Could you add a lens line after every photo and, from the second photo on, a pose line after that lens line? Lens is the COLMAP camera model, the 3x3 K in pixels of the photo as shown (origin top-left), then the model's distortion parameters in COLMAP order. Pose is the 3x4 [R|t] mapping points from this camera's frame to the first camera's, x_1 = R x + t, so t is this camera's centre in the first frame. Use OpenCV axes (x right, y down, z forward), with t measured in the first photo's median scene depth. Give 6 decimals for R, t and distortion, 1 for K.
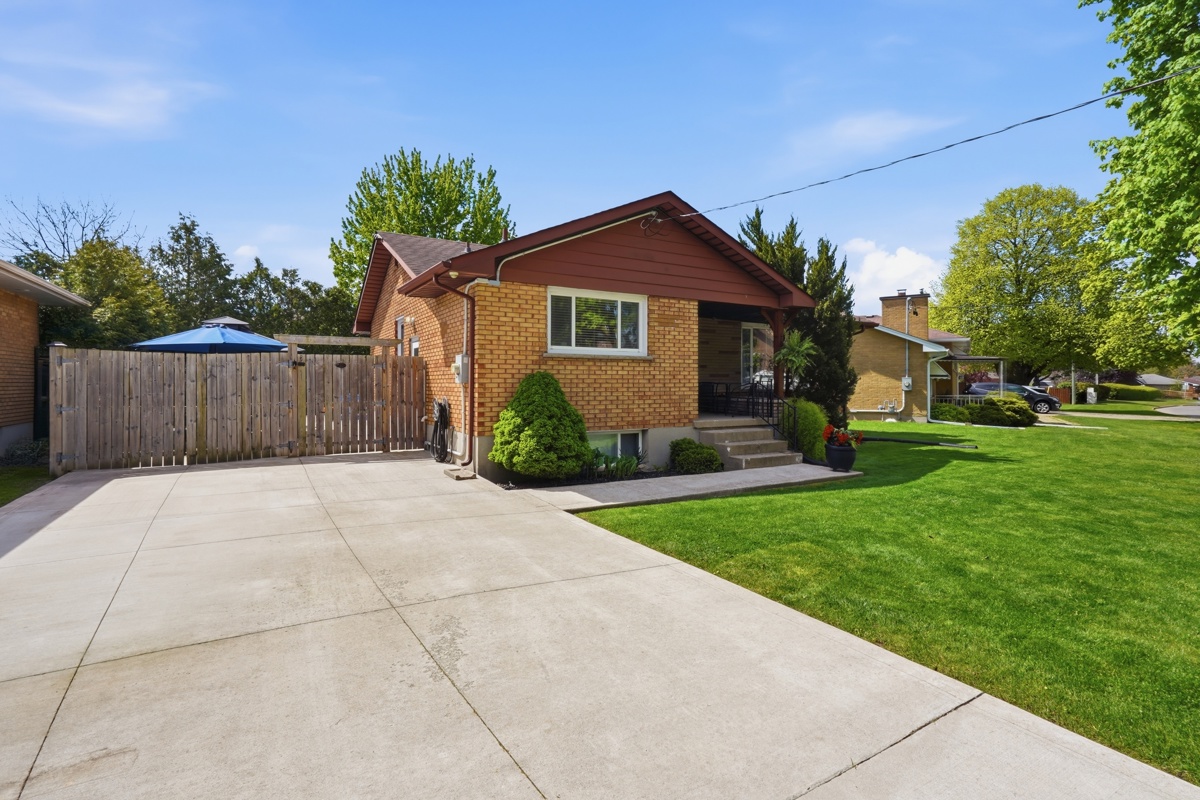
lens RADIAL K [[557.5, 0, 600.0], [0, 557.5, 400.0], [0, 0, 1]] dist [0.002634, 0.000005]
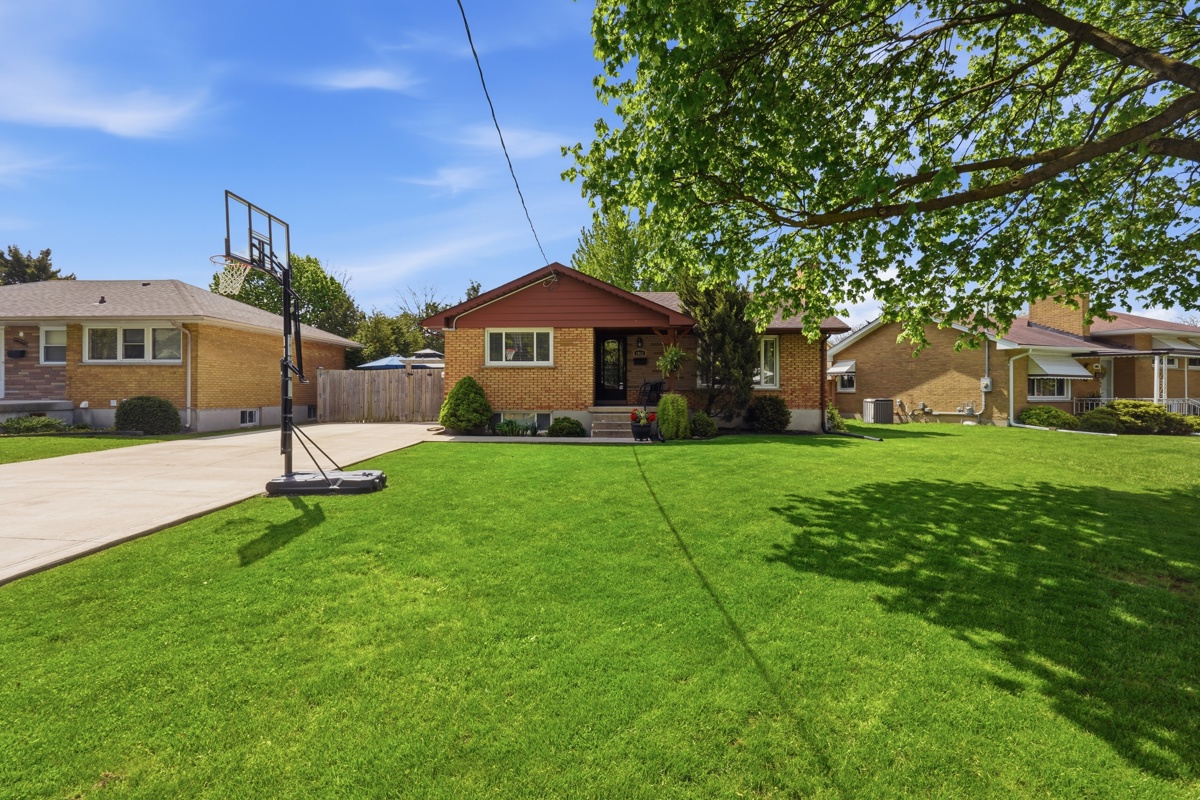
lens RADIAL K [[549.6, 0, 600.0], [0, 549.6, 400.0], [0, 0, 1]] dist [-0.001682, -0.000278]
pose [[0.840321, 0.006612, -0.542049, 0.894196], [-0.014912, 0.999829, -0.010921, 0.030167], [0.541884, 0.017261, 0.840276, -0.211469]]
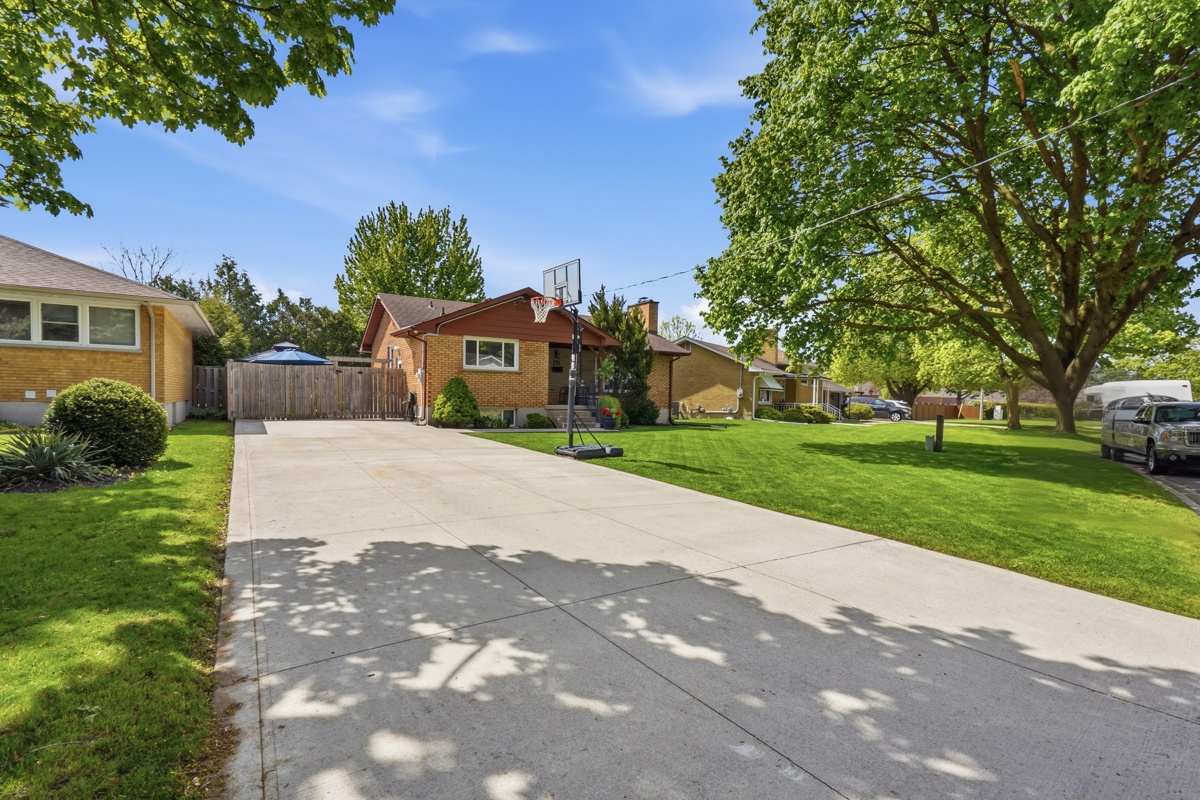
lens RADIAL K [[566.5, 0, 598.1], [0, 566.5, 435.9], [0, 0, 1]] dist [0.000859, 0.000346]
pose [[0.999776, 0.018179, 0.010826, 0.294105], [-0.018582, 0.999091, 0.038358, 0.057033], [-0.010119, -0.038551, 0.999205, -0.841707]]
